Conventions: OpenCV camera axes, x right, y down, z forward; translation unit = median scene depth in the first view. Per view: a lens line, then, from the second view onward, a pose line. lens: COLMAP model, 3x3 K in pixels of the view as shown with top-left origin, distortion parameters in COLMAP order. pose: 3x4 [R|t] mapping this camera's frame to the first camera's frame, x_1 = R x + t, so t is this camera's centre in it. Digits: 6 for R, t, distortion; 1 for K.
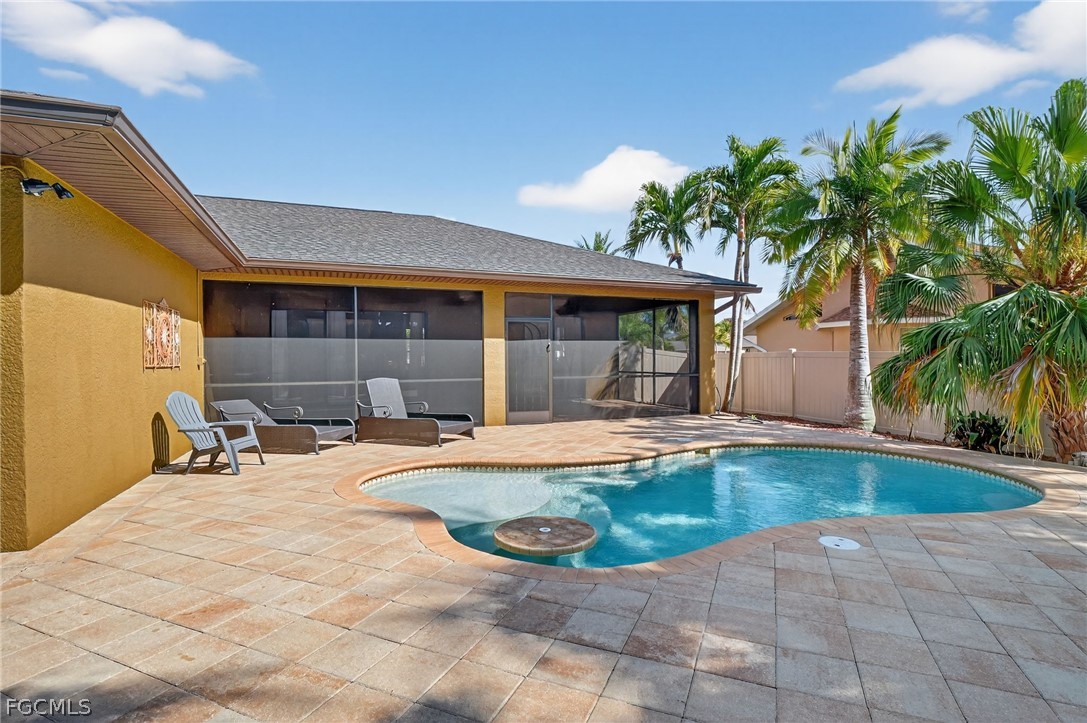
lens RADIAL K [[523.8, 0, 540.2], [0, 523.8, 356.5], [0, 0, 1]] dist [-0.014359, -0.000526]
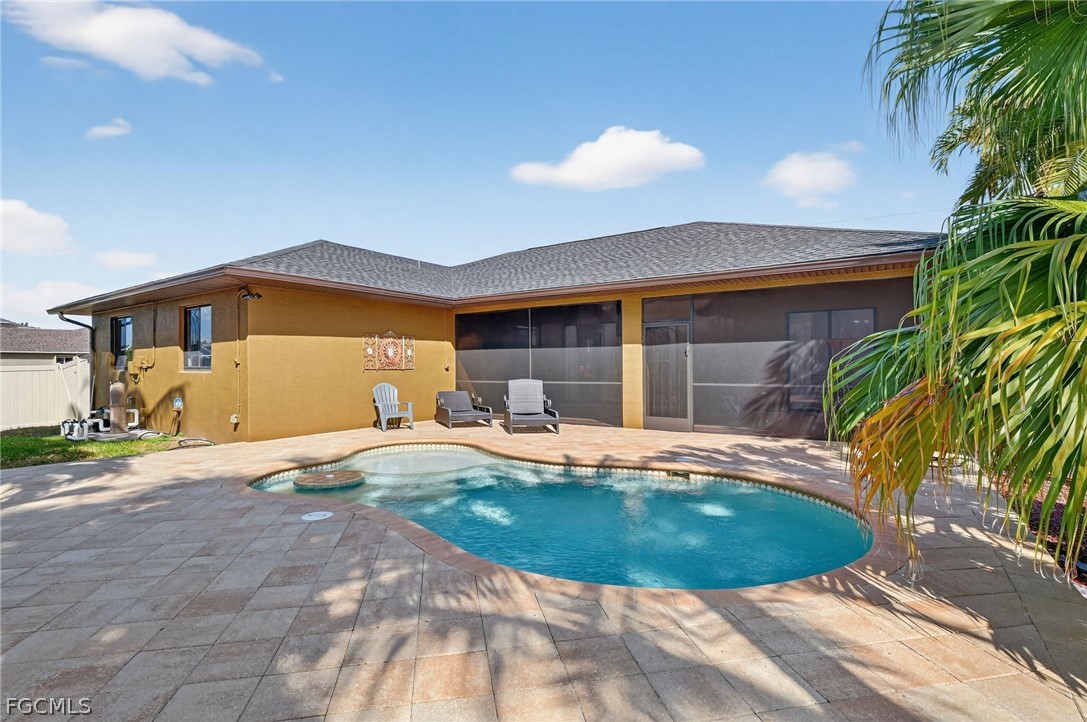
lens RADIAL K [[523.8, 0, 540.2], [0, 523.8, 356.0], [0, 0, 1]] dist [-0.014359, -0.000526]
pose [[0.566702, -0.013481, -0.823812, 0.731577], [0.007814, 0.999909, -0.010987, -0.001039], [0.823886, -0.000211, 0.566756, 0.283578]]
